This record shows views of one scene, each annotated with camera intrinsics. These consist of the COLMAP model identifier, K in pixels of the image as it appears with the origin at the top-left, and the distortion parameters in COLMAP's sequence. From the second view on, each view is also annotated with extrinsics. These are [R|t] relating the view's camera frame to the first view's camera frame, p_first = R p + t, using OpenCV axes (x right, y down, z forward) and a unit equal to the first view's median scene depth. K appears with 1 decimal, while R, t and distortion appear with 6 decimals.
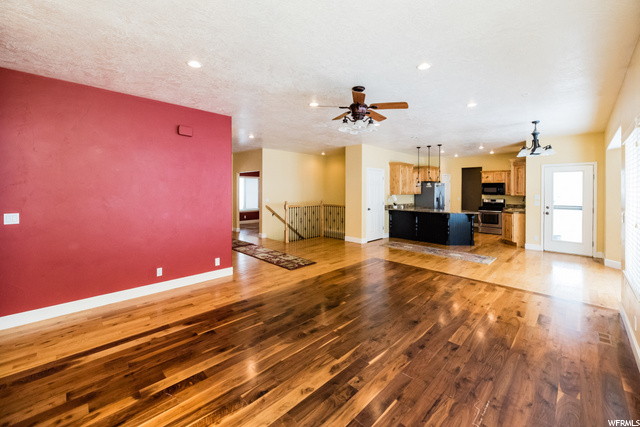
lens RADIAL K [[255.5, 0, 359.4], [0, 255.5, 195.0], [0, 0, 1]] dist [-0.001252, 0.000290]
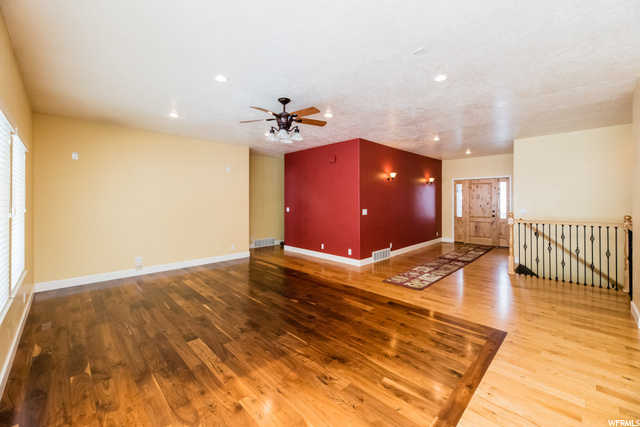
lens RADIAL K [[255.5, 0, 321.0], [0, 255.5, 199.4], [0, 0, 1]] dist [-0.001252, 0.000290]
pose [[-0.073211, -0.007784, -0.997286, 1.518381], [-0.010358, 0.999922, -0.007044, -0.018017], [0.997263, 0.009814, -0.073286, 1.728543]]
